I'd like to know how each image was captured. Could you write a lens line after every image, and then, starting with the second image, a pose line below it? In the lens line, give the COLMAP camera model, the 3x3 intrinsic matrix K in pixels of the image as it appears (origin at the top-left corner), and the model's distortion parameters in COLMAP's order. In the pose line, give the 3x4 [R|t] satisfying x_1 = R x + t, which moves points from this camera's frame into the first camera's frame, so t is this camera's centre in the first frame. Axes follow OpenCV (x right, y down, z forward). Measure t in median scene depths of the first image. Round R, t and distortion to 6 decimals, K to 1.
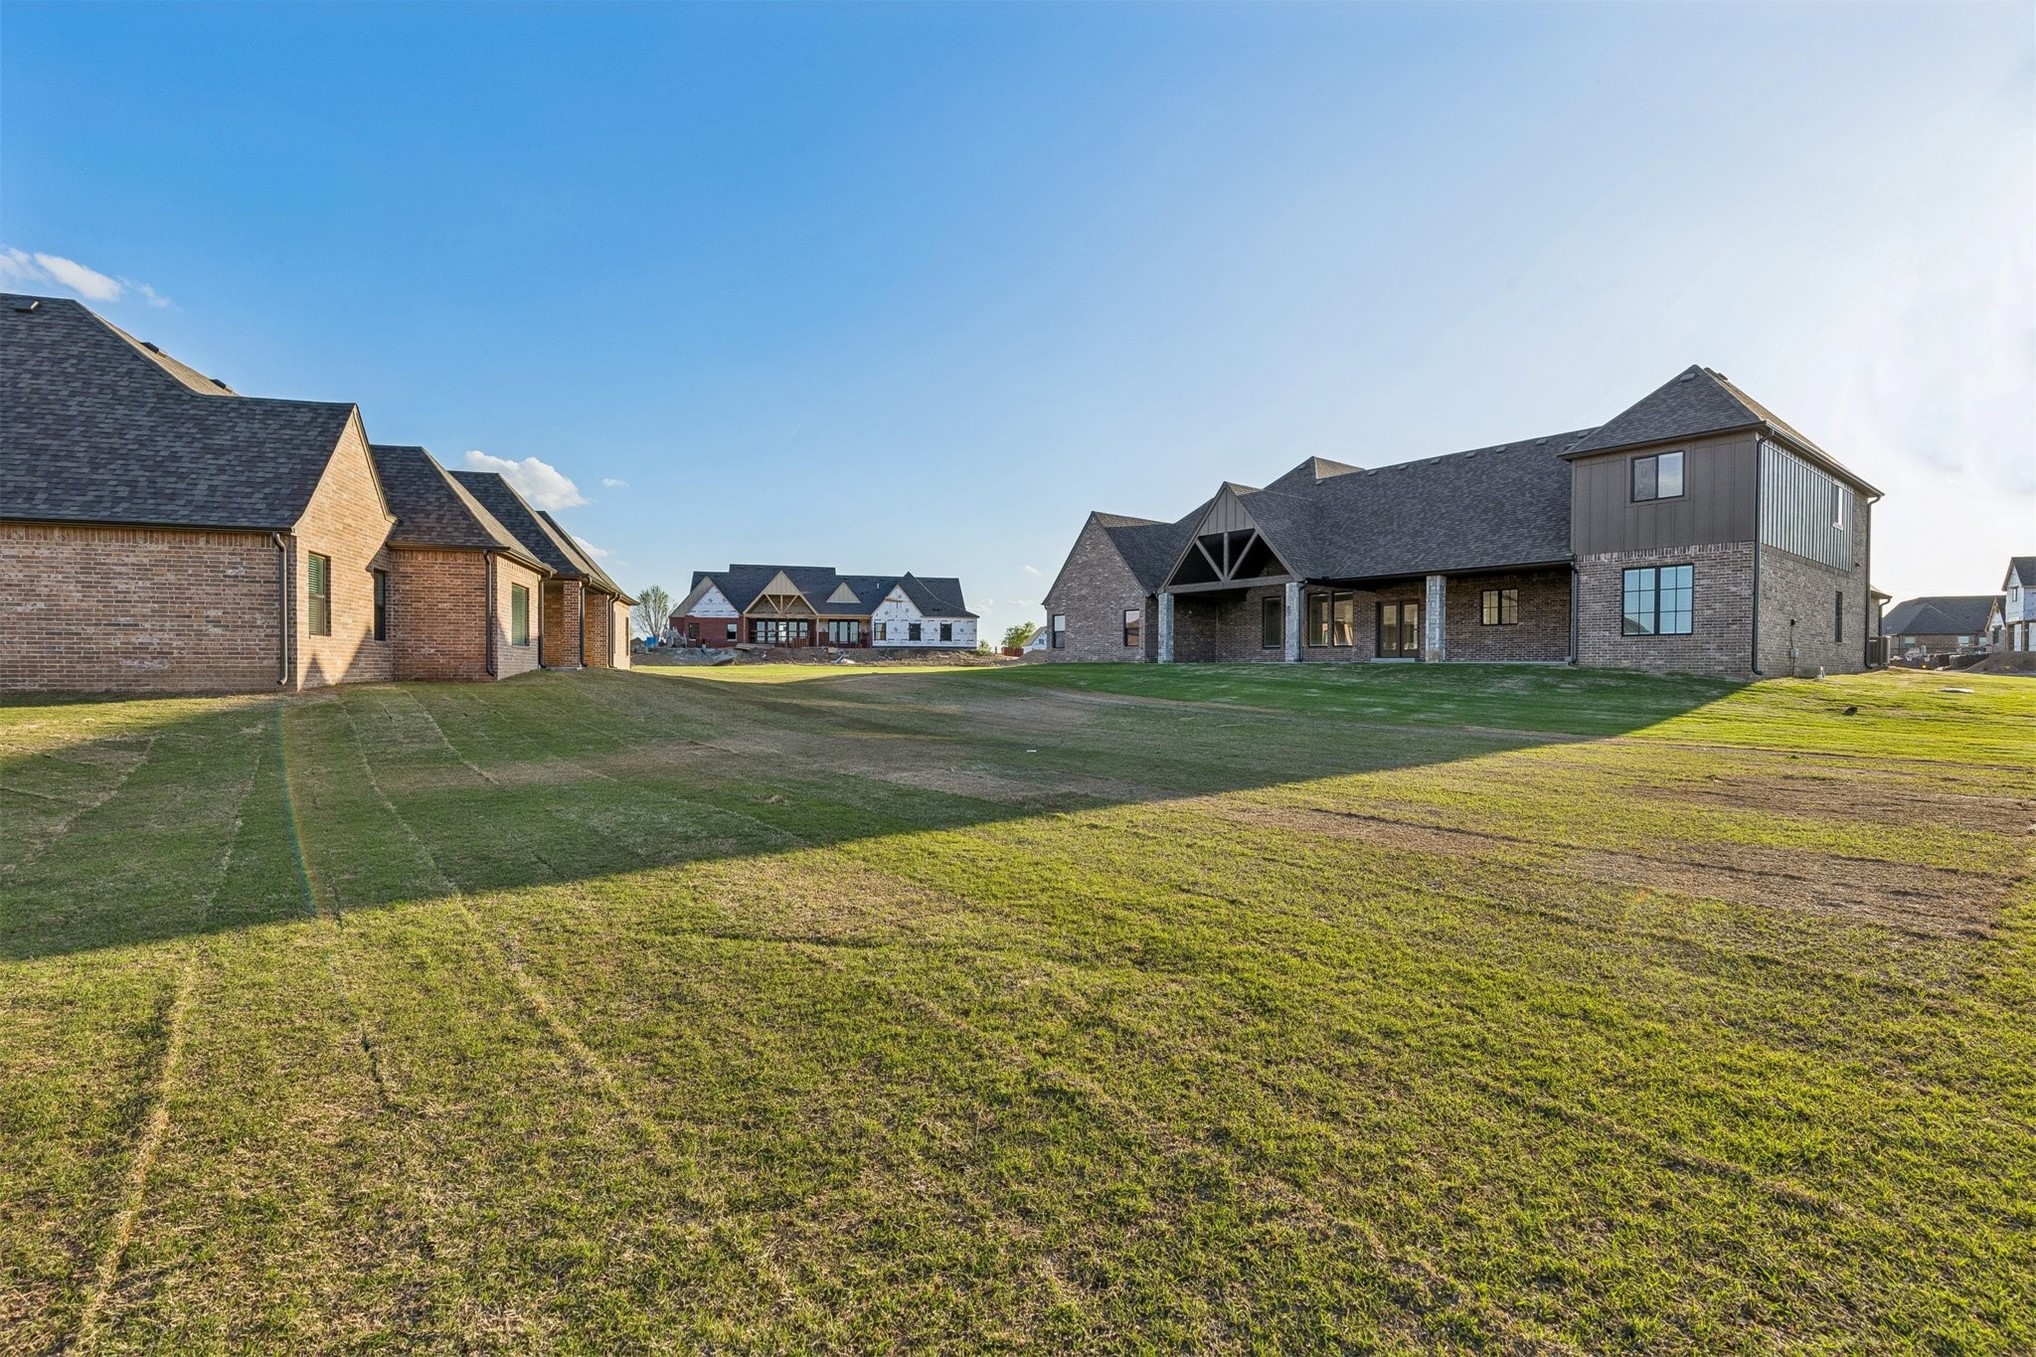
lens RADIAL K [[907.7, 0, 1018.0], [0, 907.7, 678.5], [0, 0, 1]] dist [0.019530, 0.000191]
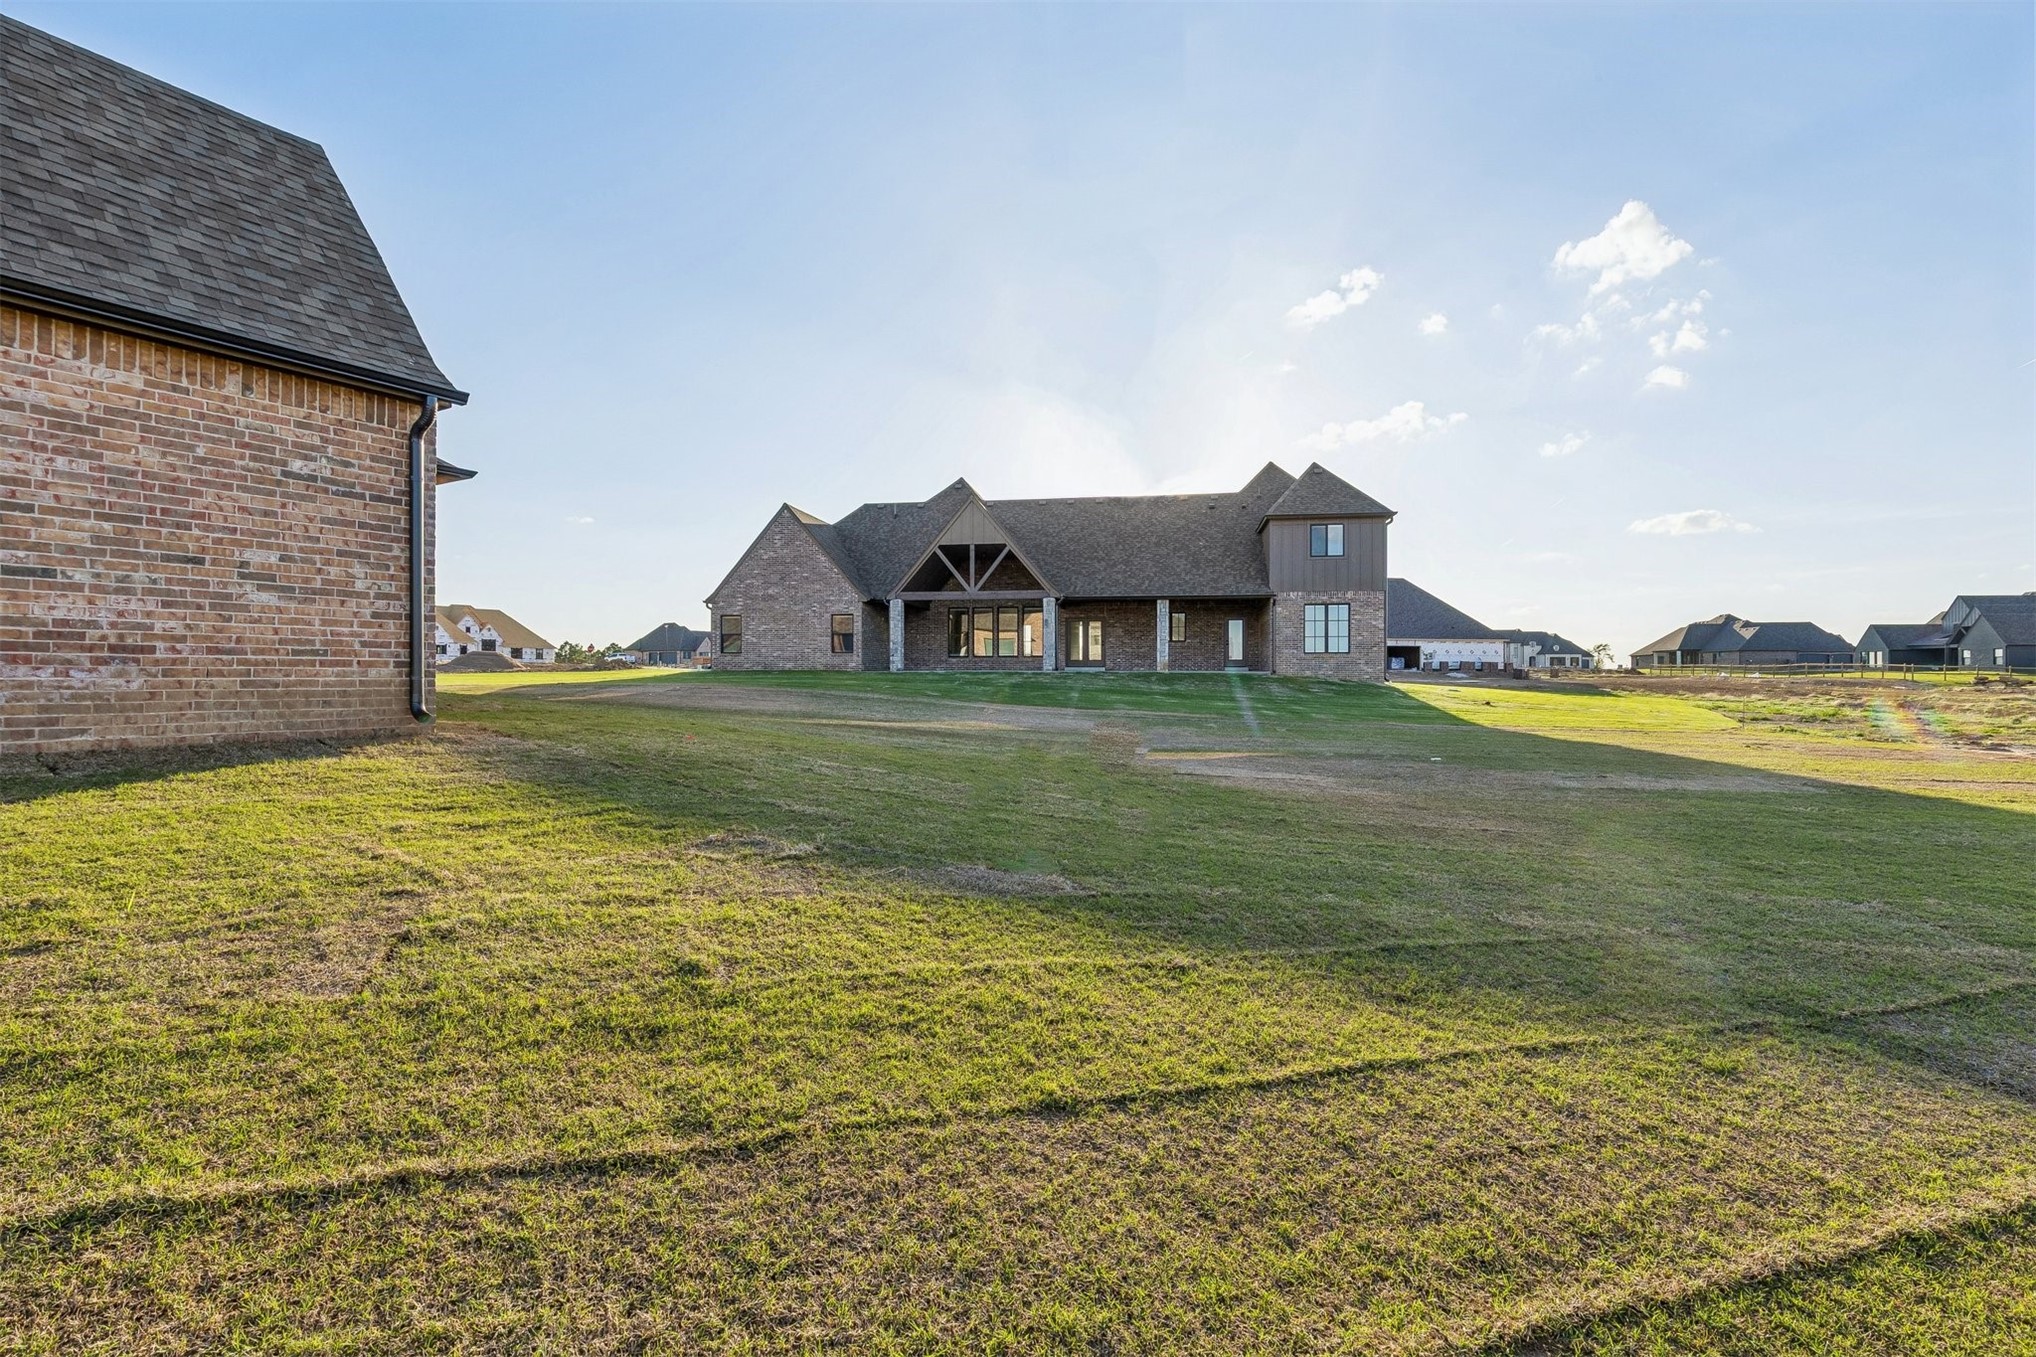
lens RADIAL K [[907.7, 0, 1018.0], [0, 907.7, 678.5], [0, 0, 1]] dist [0.019530, 0.000191]
pose [[0.739461, -0.002994, 0.673193, -0.545381], [0.007505, 0.999965, -0.003797, -0.006478], [-0.673157, 0.007860, 0.739457, 0.273410]]
